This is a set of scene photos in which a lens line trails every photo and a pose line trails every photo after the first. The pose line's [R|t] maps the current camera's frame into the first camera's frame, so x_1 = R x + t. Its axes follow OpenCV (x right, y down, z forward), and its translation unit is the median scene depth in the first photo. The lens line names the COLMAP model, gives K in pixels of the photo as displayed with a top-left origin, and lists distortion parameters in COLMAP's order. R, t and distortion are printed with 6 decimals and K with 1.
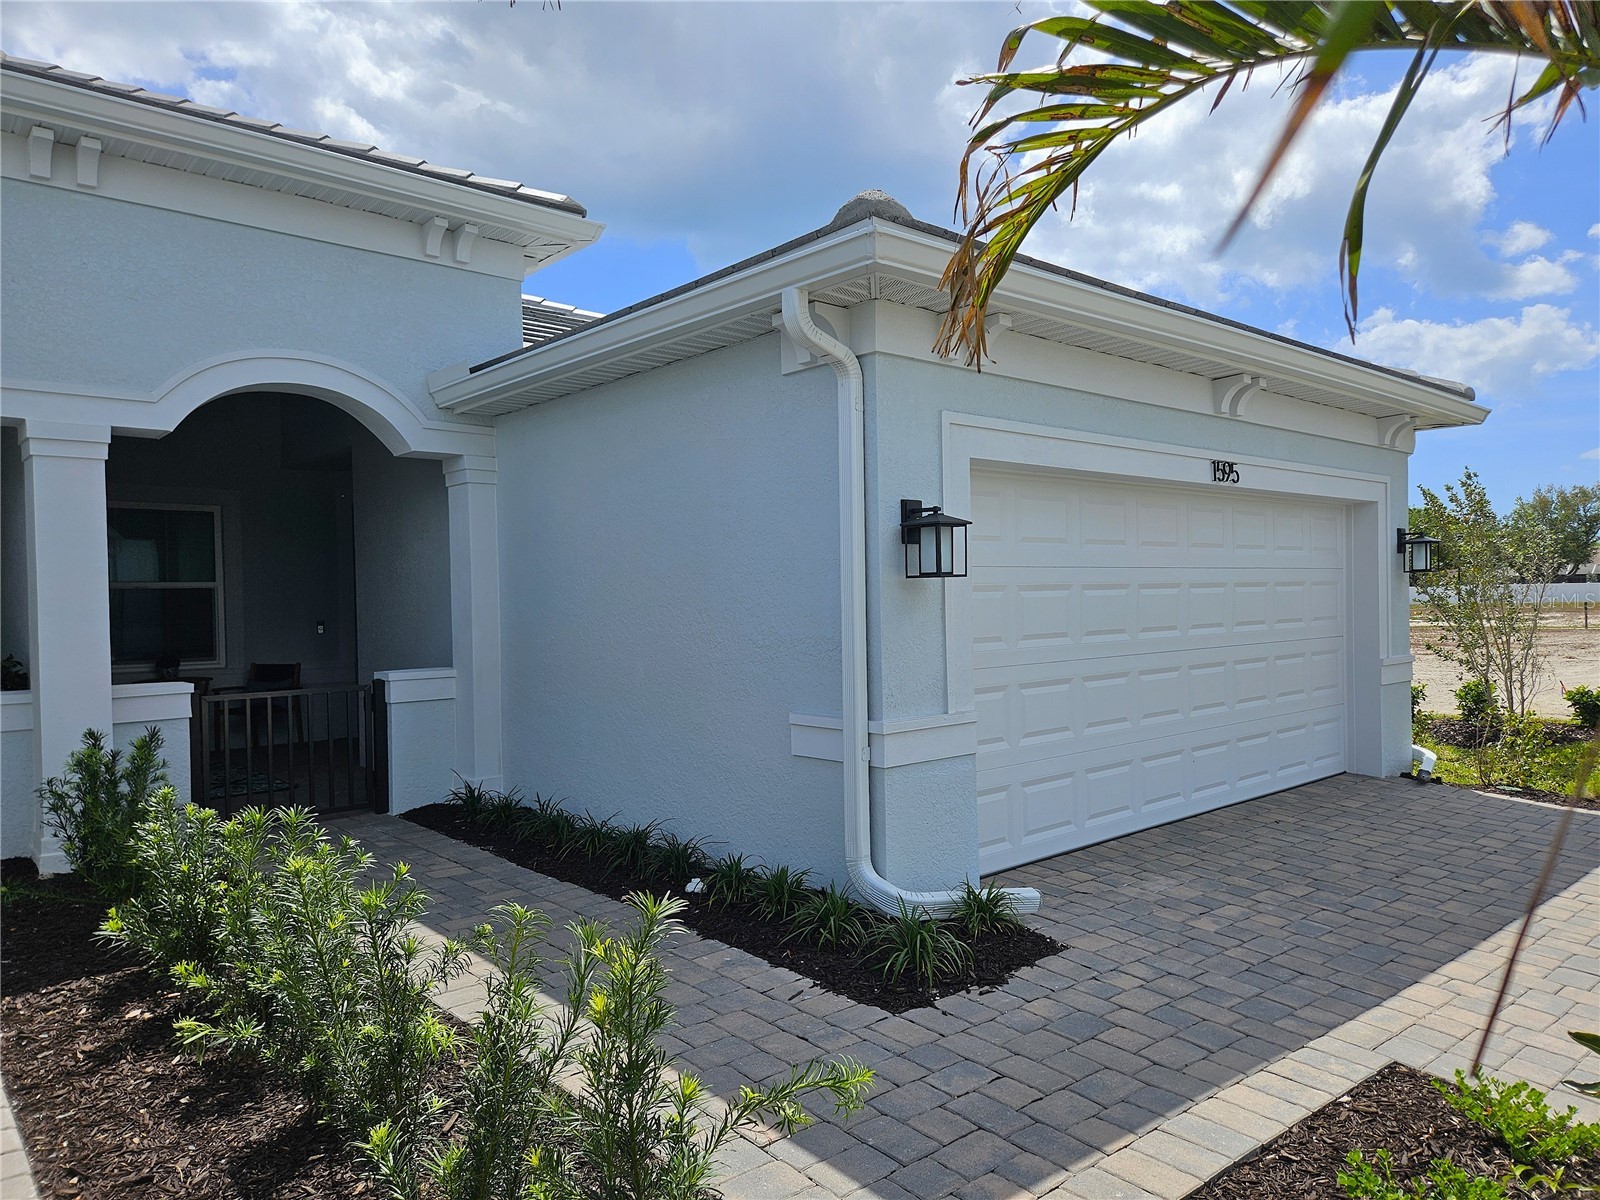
lens RADIAL K [[1069.3, 0, 800.4], [0, 1069.3, 600.7], [0, 0, 1]] dist [0.052813, -0.011520]
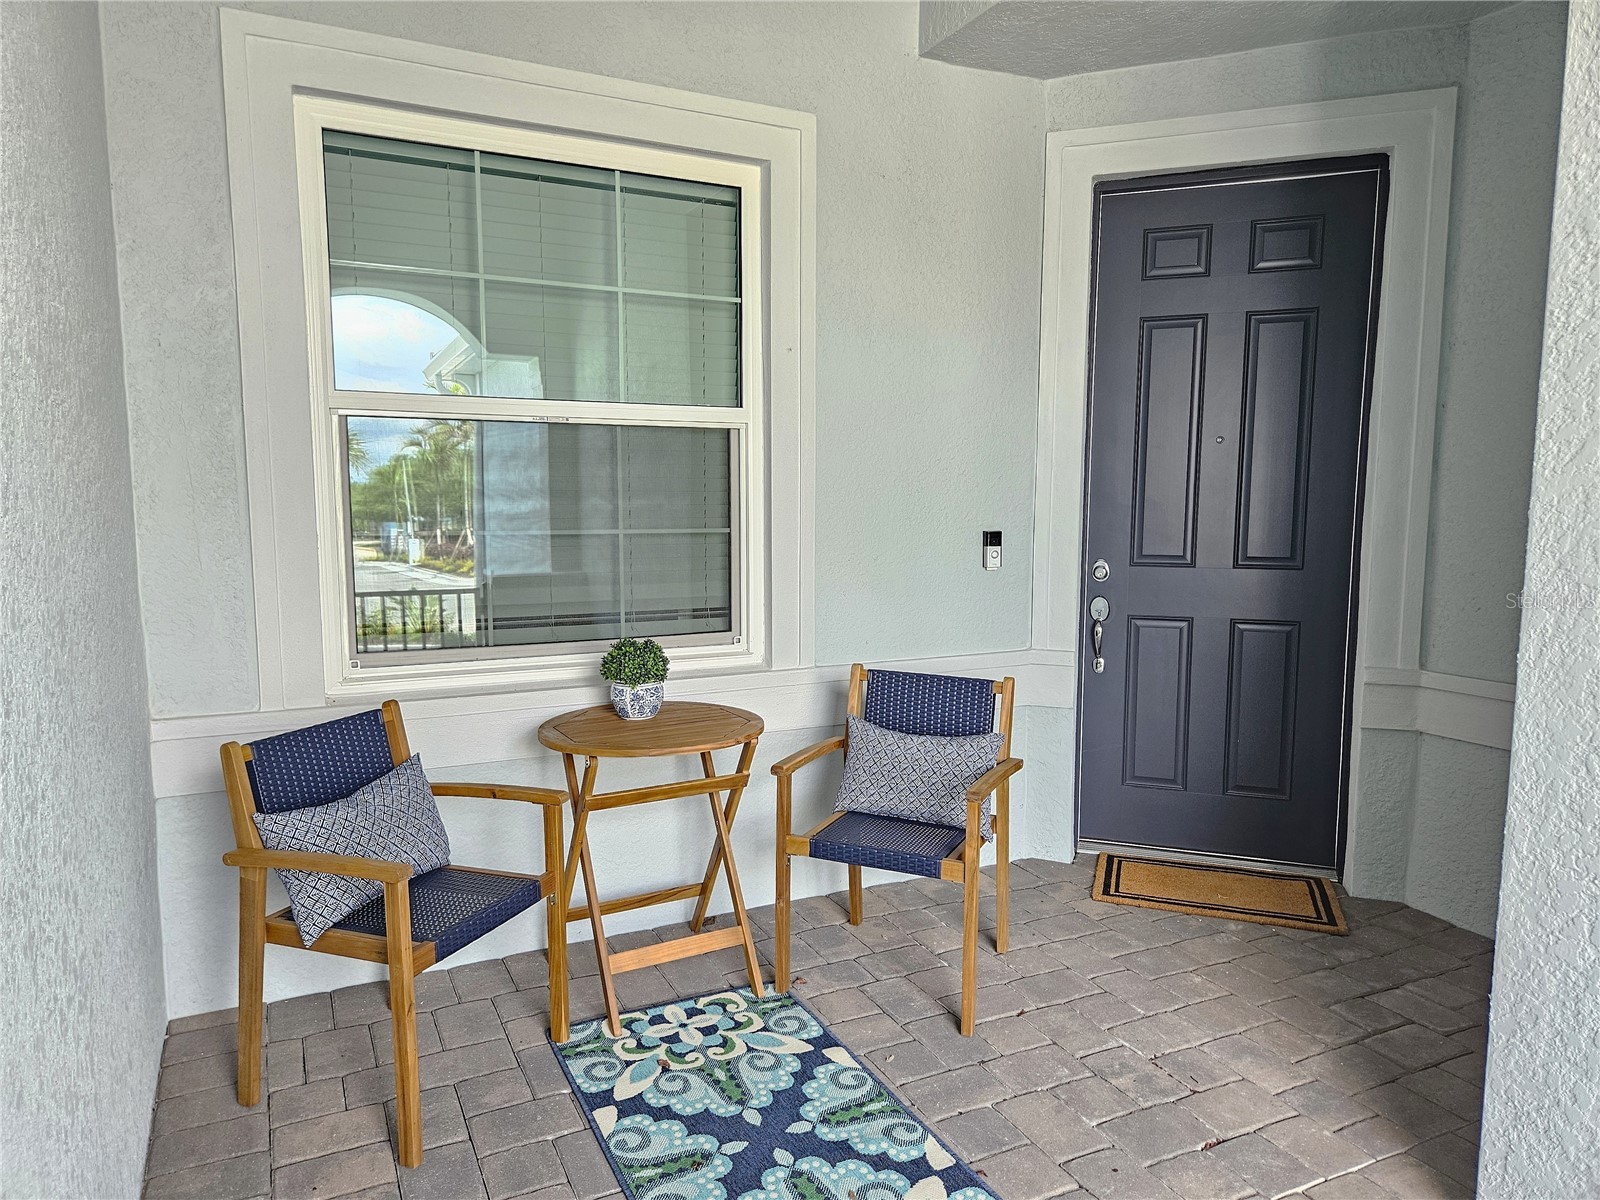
lens RADIAL K [[1069.3, 0, 799.9], [0, 1069.3, 601.6], [0, 0, 1]] dist [0.052813, -0.011520]
pose [[0.968966, 0.040455, -0.243862, -0.441387], [-0.015671, 0.994586, 0.102726, 0.007070], [0.246697, -0.095717, 0.964354, 0.684945]]
